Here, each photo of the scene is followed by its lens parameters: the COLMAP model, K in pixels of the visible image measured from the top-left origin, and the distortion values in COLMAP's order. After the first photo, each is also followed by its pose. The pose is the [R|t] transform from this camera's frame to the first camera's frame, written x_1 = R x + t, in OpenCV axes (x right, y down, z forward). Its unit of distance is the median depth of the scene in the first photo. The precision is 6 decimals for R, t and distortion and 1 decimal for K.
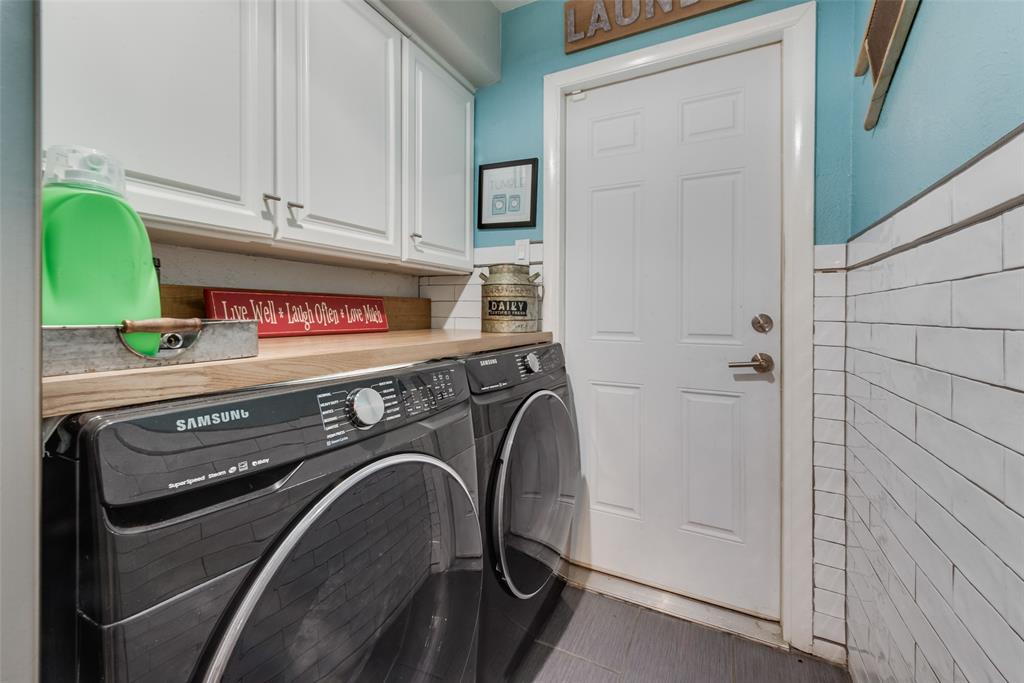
lens RADIAL K [[406.6, 0, 521.0], [0, 406.6, 316.5], [0, 0, 1]] dist [0.012972, -0.001677]
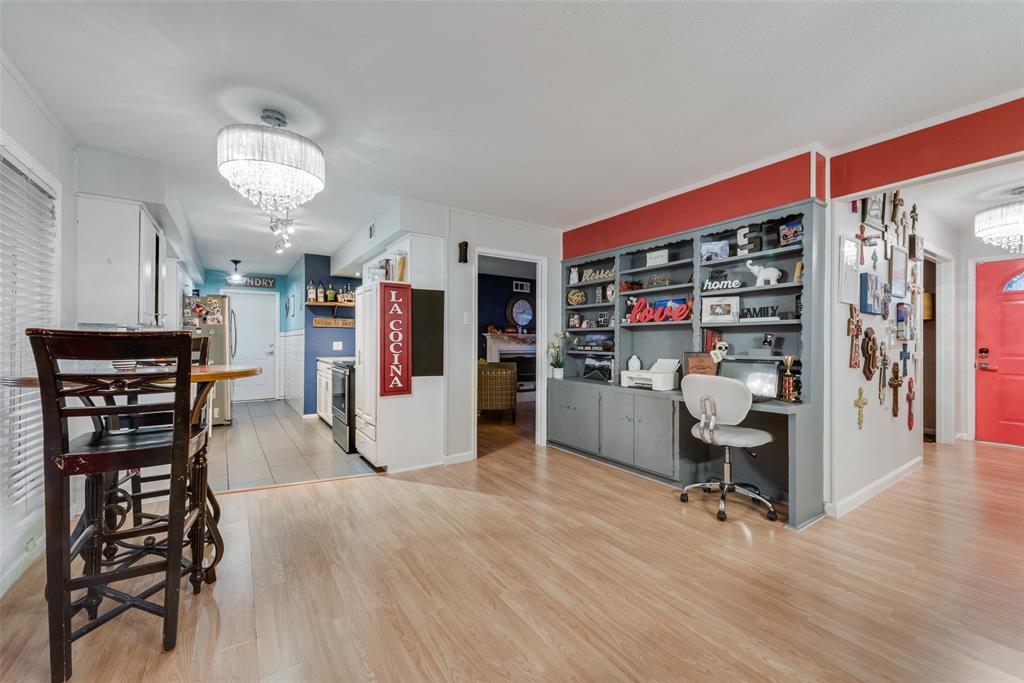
lens RADIAL K [[406.6, 0, 517.6], [0, 406.6, 346.1], [0, 0, 1]] dist [0.012972, -0.001677]
pose [[0.471180, -0.004744, 0.882024, -2.996567], [0.000505, 0.999987, 0.005109, -0.001488], [-0.882037, -0.001962, 0.471177, -5.015005]]
